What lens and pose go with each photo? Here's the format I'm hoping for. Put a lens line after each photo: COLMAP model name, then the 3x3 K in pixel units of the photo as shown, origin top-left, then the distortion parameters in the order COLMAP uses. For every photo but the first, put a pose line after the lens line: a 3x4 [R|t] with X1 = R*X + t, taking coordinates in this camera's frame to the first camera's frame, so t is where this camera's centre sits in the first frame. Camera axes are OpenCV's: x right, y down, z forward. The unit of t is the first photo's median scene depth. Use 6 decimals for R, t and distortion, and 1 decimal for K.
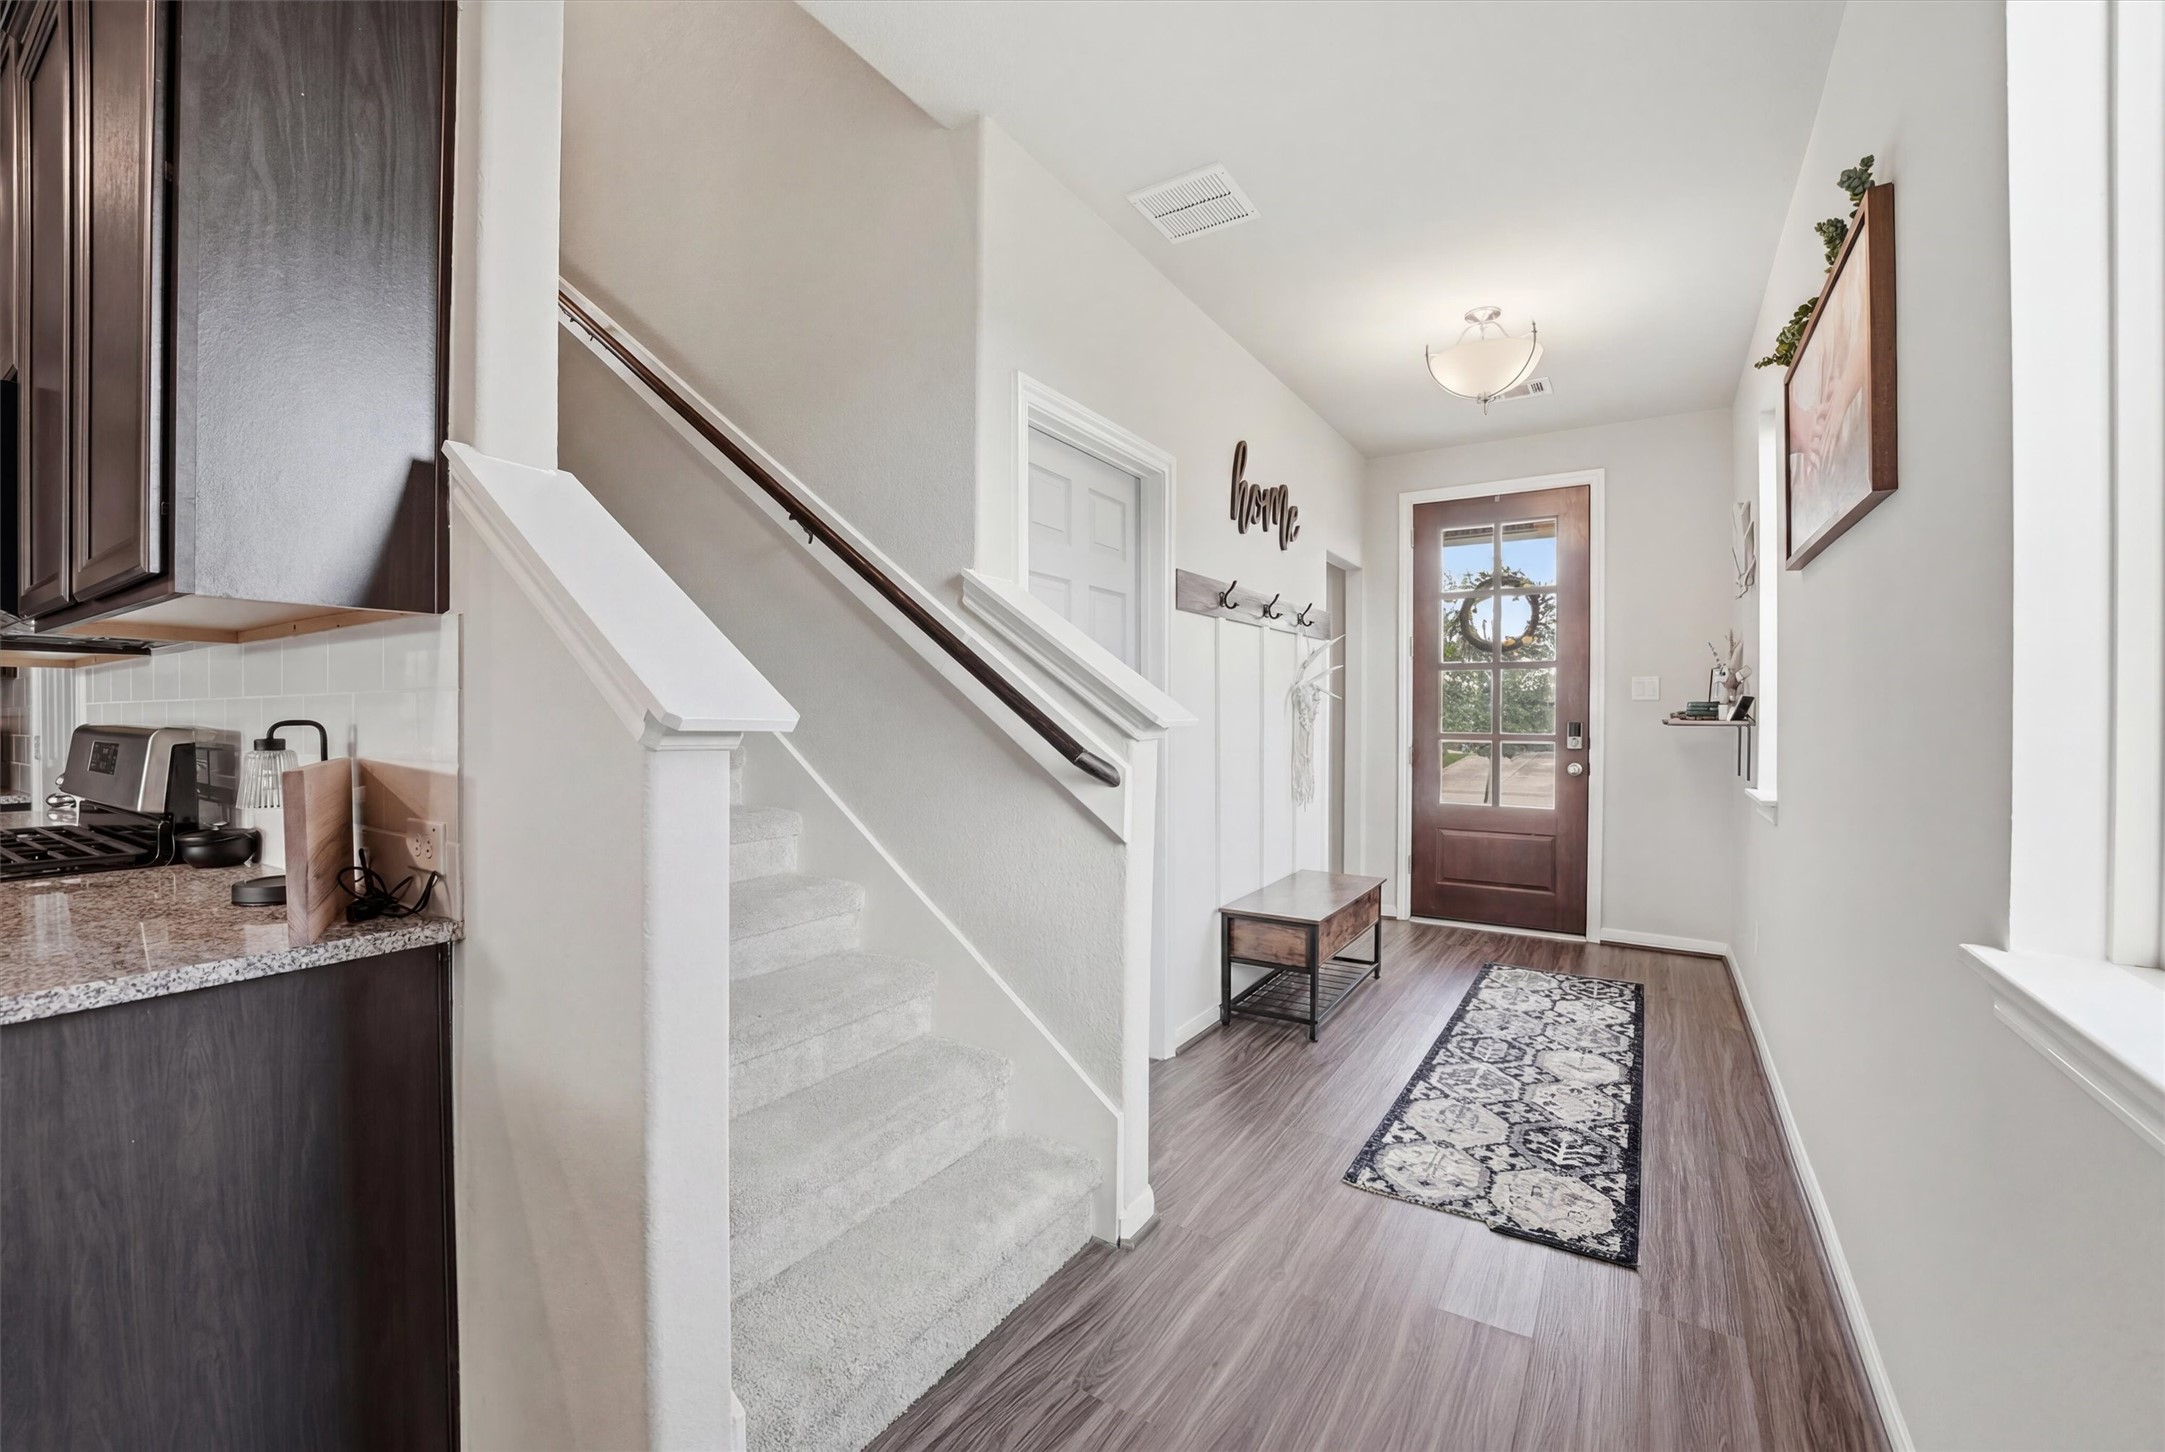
lens RADIAL K [[884.8, 0, 1072.9], [0, 884.8, 729.4], [0, 0, 1]] dist [-0.022972, -0.000104]
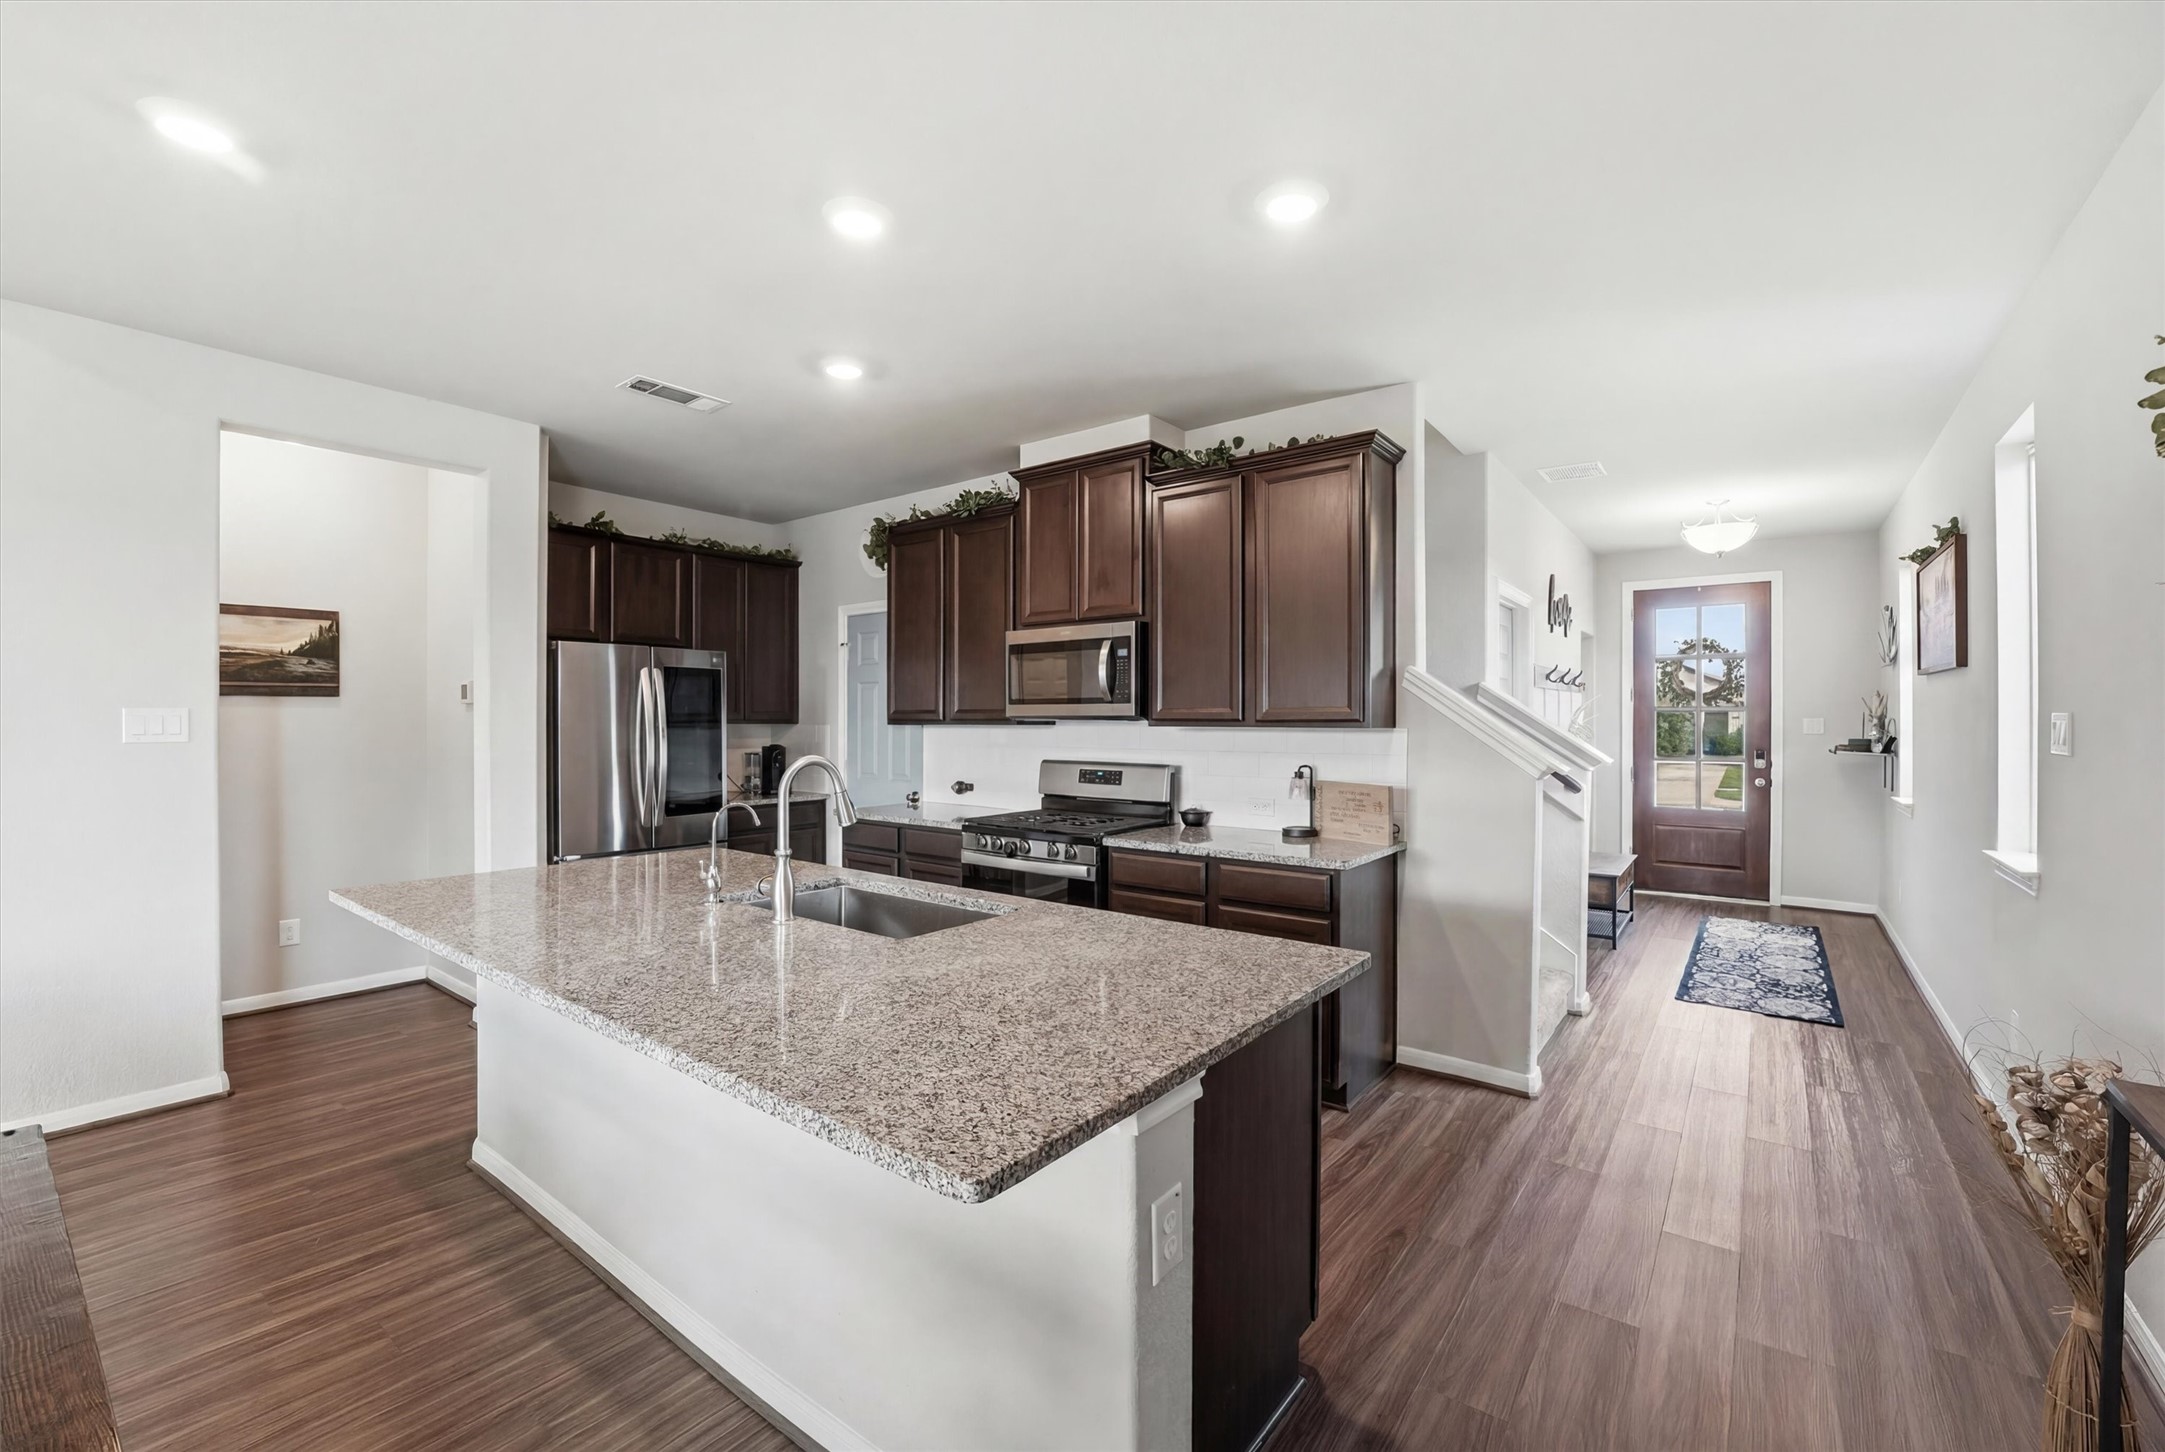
lens RADIAL K [[884.8, 0, 1087.6], [0, 884.8, 724.0], [0, 0, 1]] dist [-0.022972, -0.000104]
pose [[0.996728, 0.001826, -0.080813, -0.499494], [-0.002812, 0.999923, -0.012080, -0.036986], [0.080784, 0.012268, 0.996656, -0.617395]]
